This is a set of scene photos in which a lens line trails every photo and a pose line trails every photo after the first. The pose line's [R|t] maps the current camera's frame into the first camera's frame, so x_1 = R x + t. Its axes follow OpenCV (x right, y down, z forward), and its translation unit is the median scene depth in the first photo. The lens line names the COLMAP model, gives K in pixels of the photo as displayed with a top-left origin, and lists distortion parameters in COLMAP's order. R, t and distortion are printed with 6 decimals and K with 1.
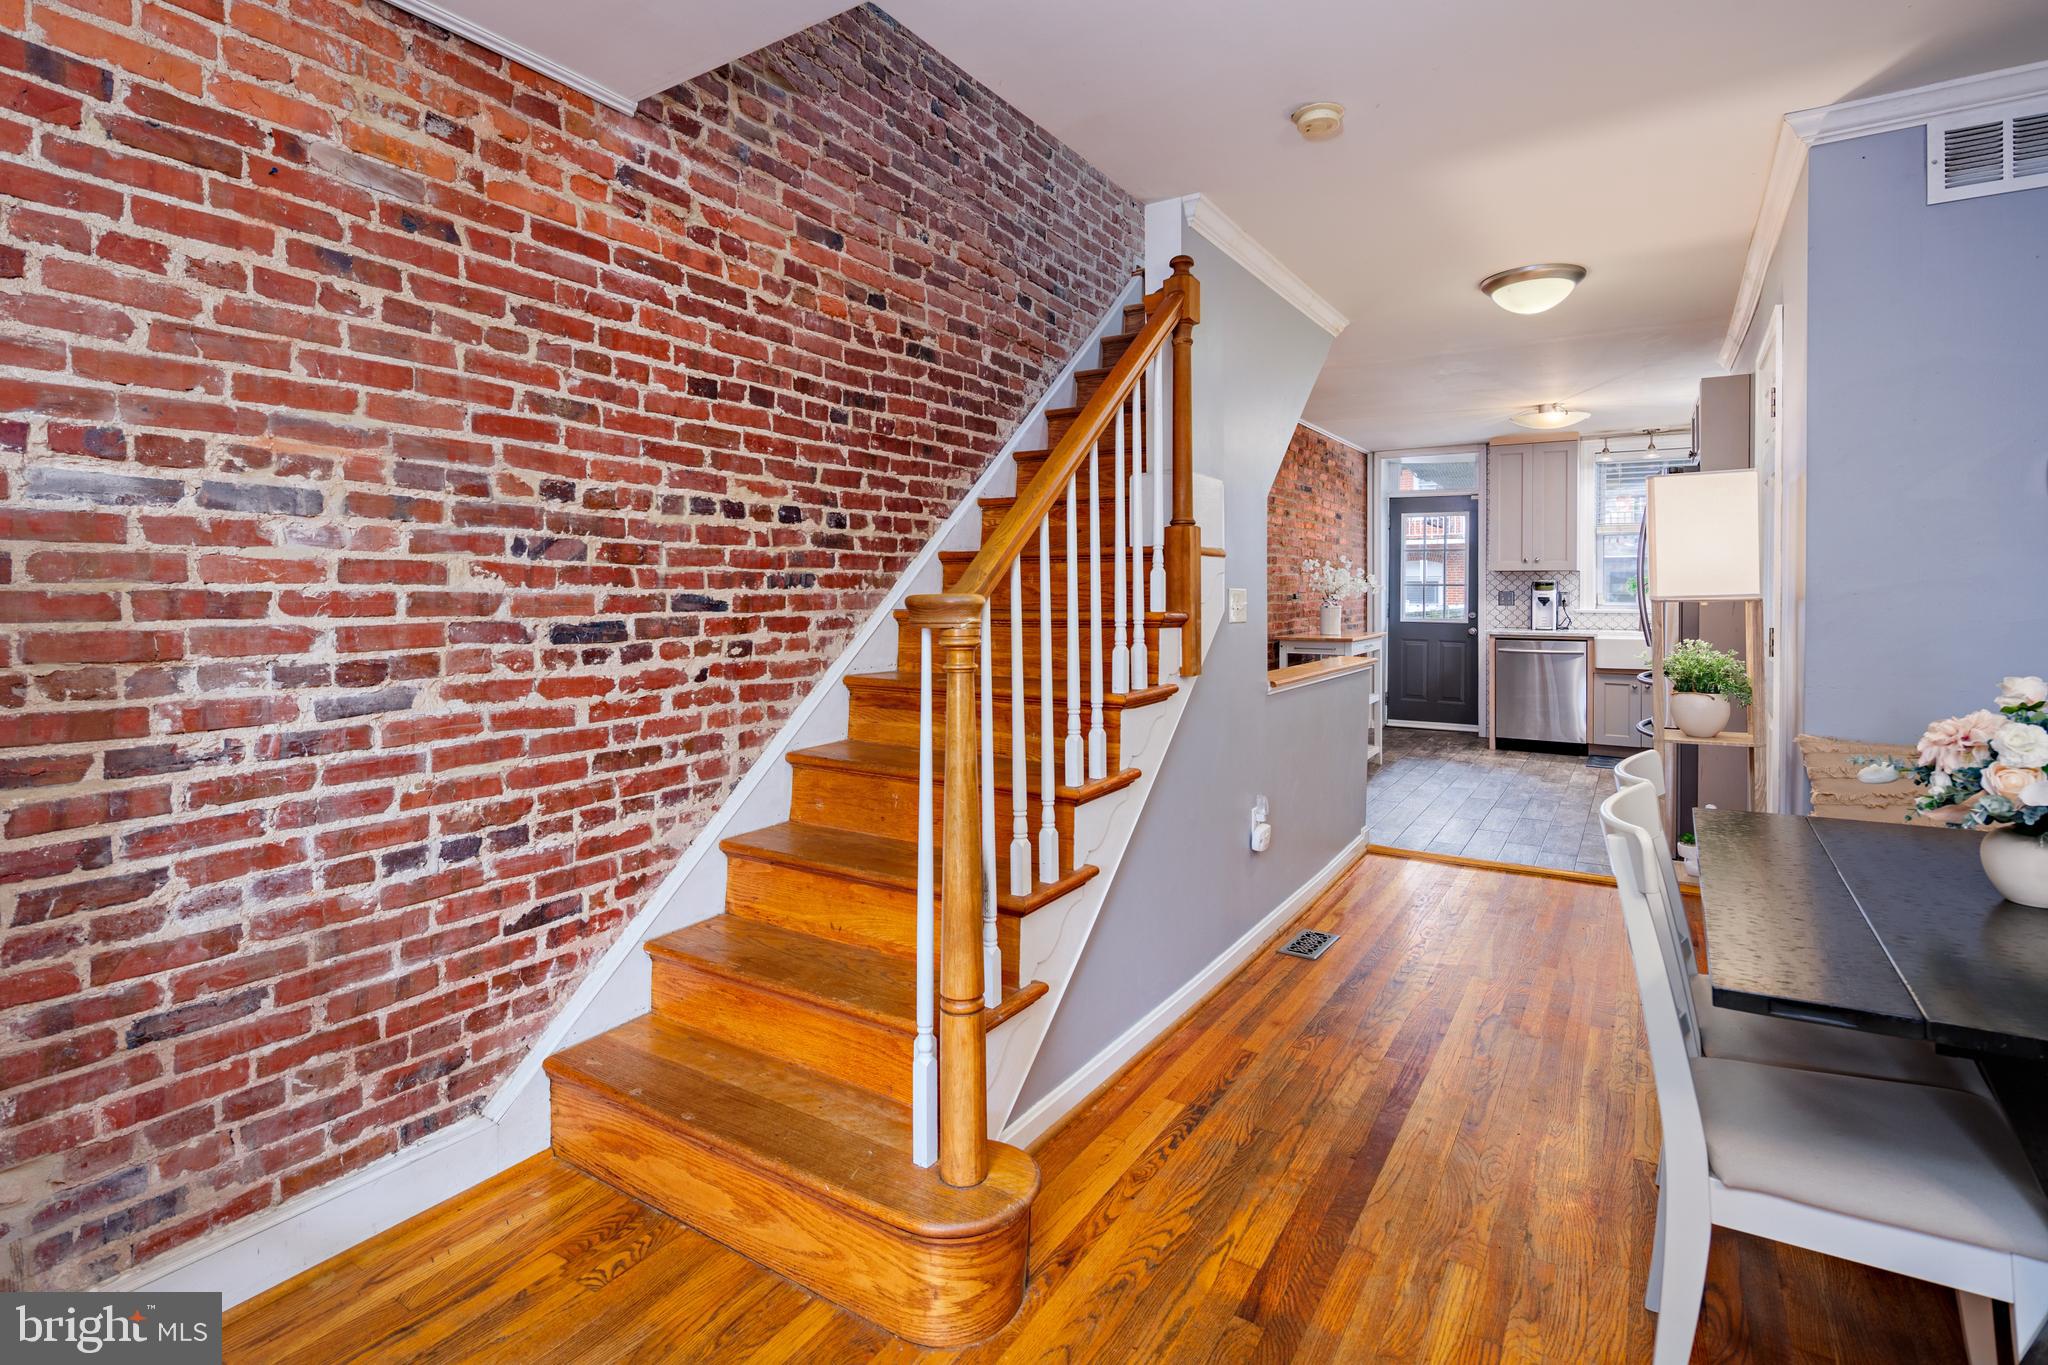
lens RADIAL K [[992.0, 0, 1014.9], [0, 992.0, 591.9], [0, 0, 1]] dist [0.004416, -0.004894]
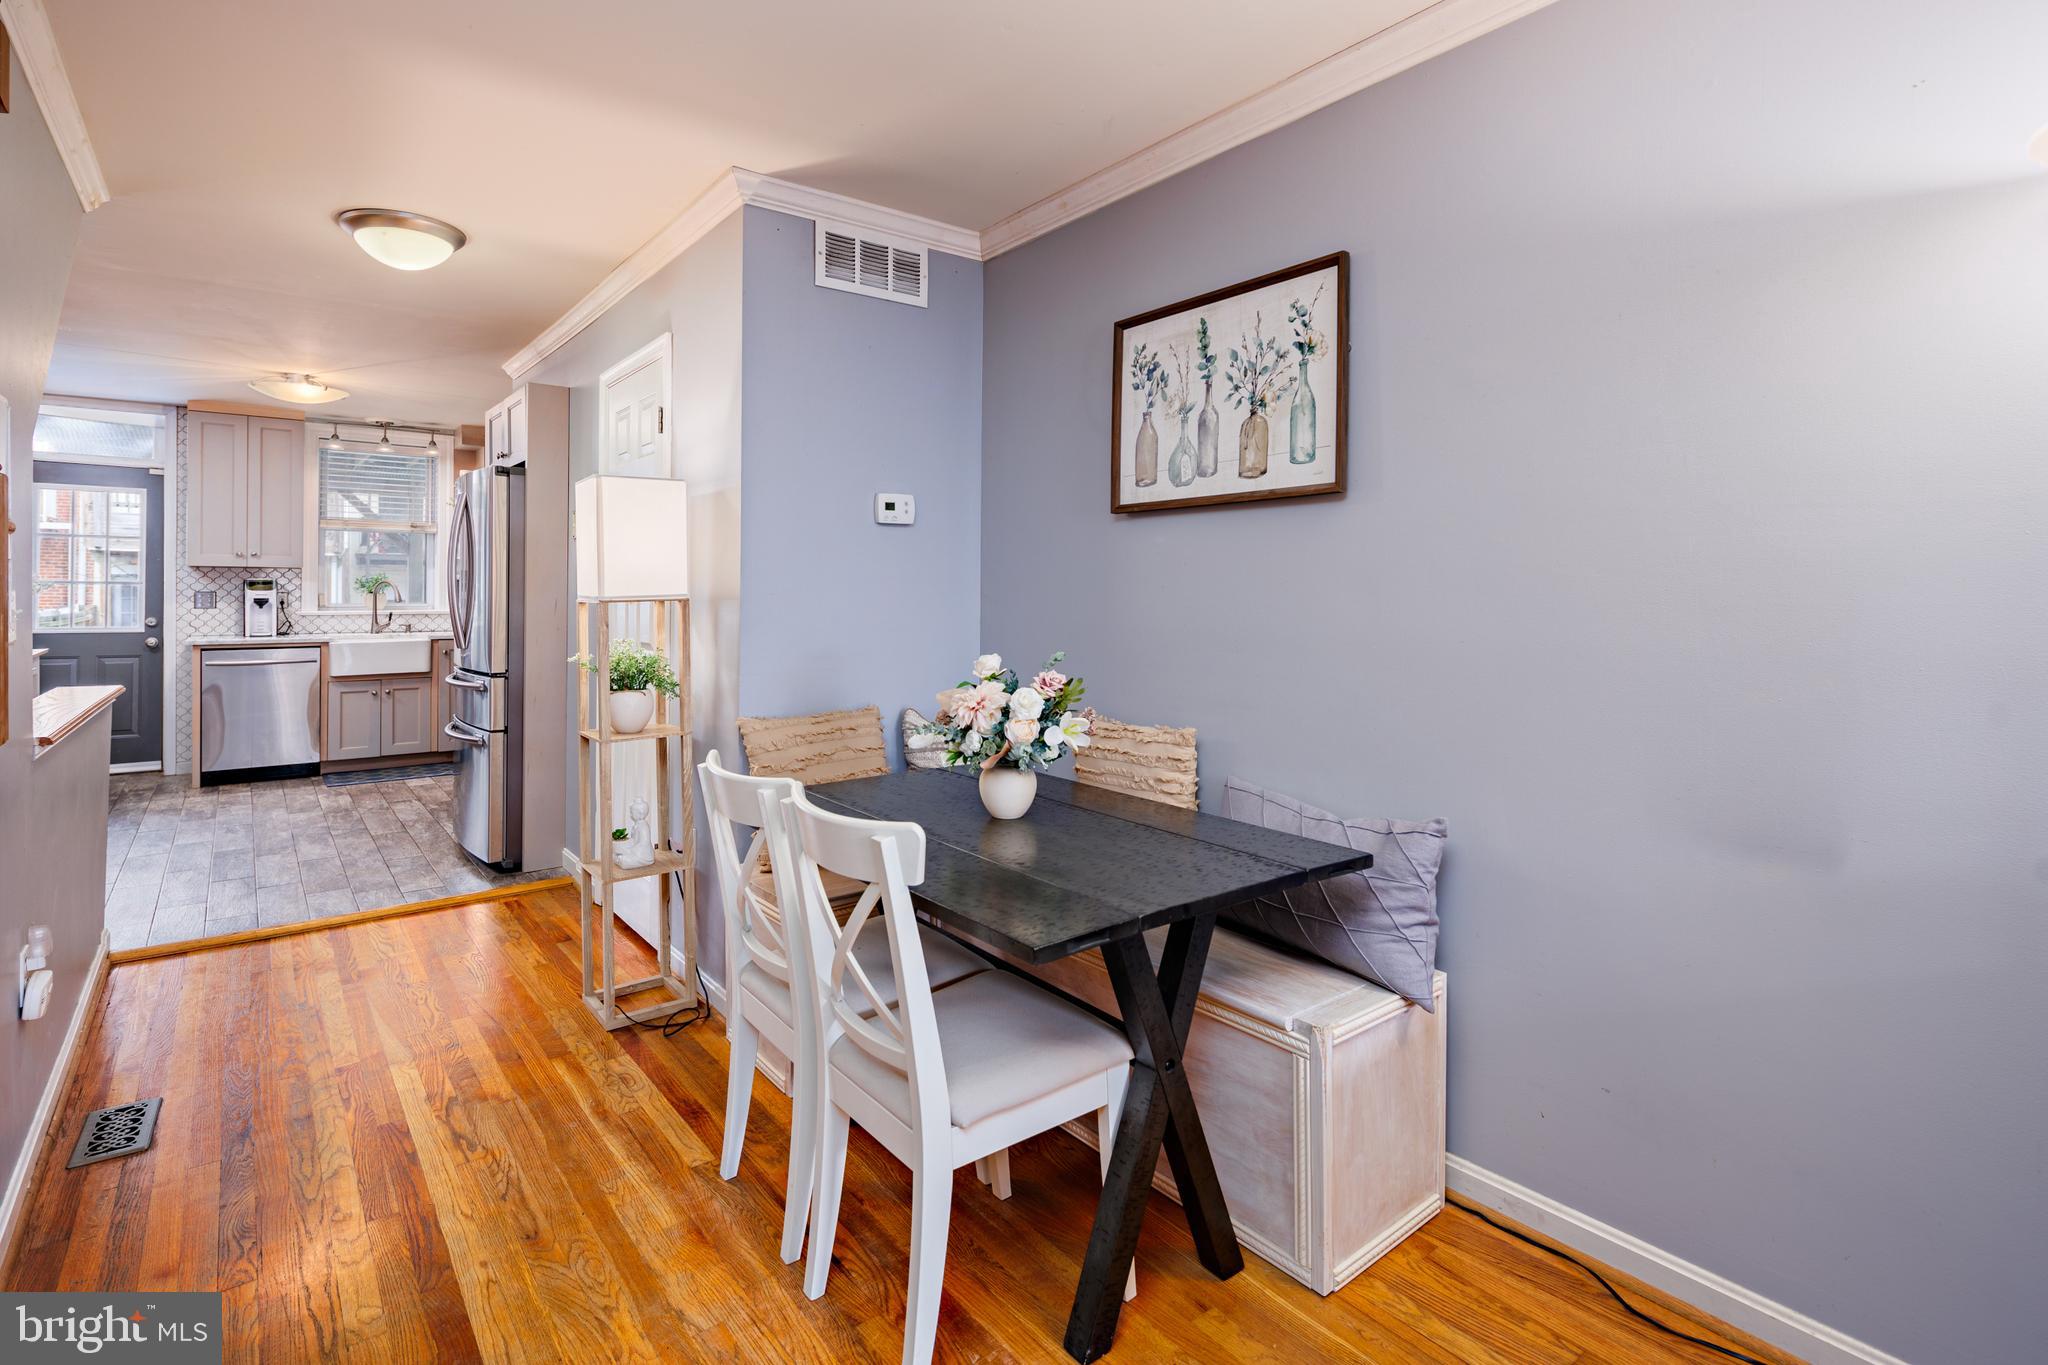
lens RADIAL K [[992.0, 0, 1014.9], [0, 992.0, 591.9], [0, 0, 1]] dist [0.004416, -0.004894]
pose [[0.333501, 0.000627, 0.942750, -0.056994], [-0.000720, 1.000000, -0.000411, -0.000142], [-0.942750, -0.000542, 0.333501, 0.106330]]
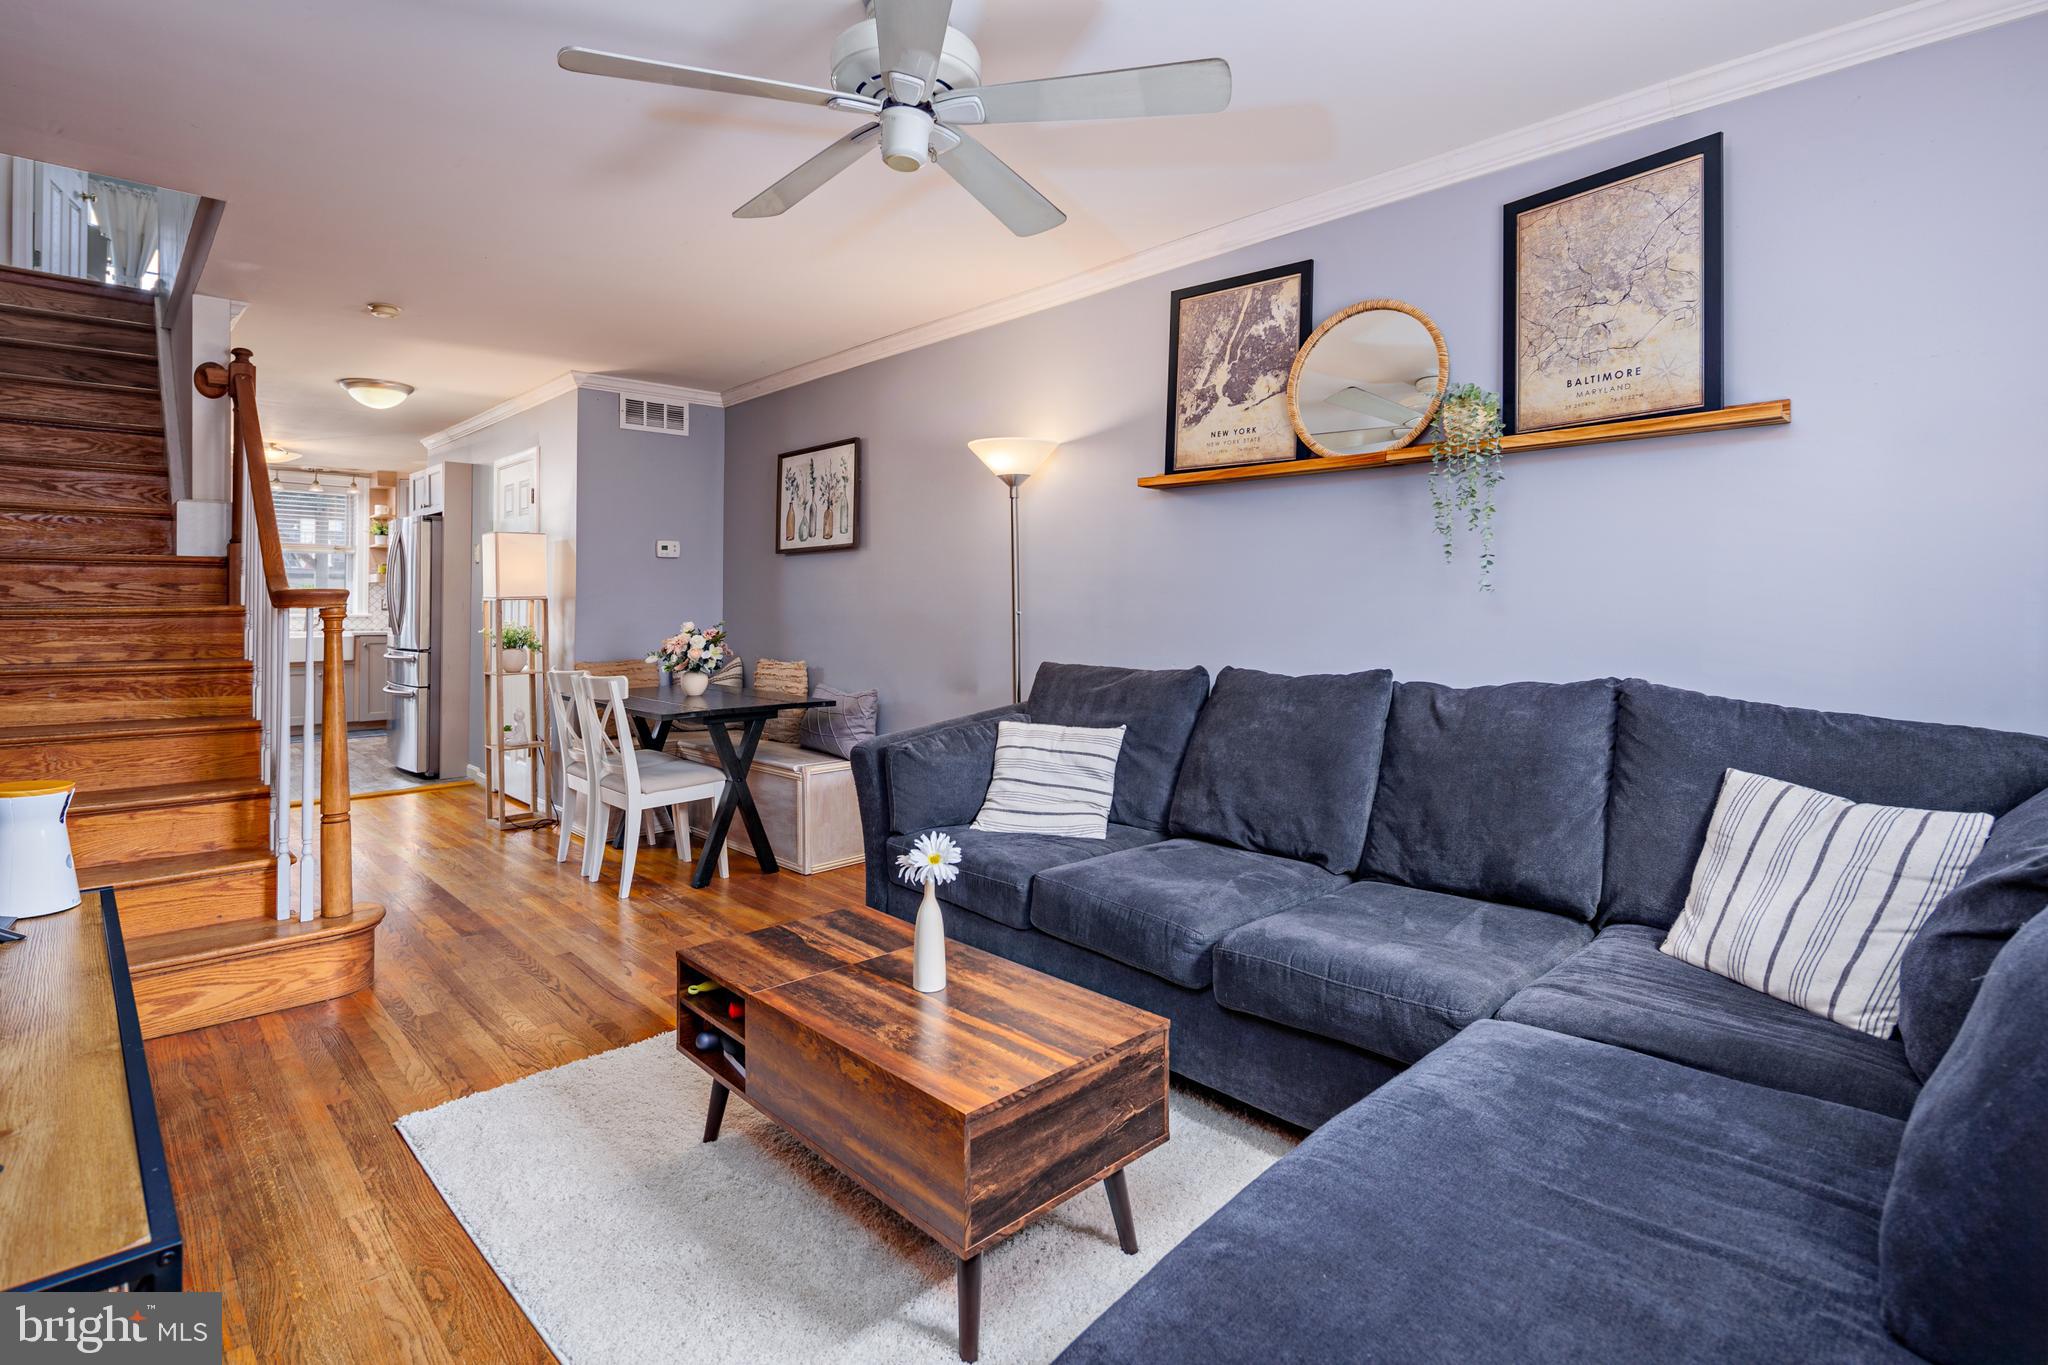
lens RADIAL K [[991.9, 0, 1016.5], [0, 991.9, 602.5], [0, 0, 1]] dist [-0.000037, -0.001655]
pose [[0.236694, 0.004316, 0.971575, -0.345560], [-0.000710, 0.999991, -0.004270, 0.008220], [-0.971584, 0.000321, 0.236695, -0.139483]]
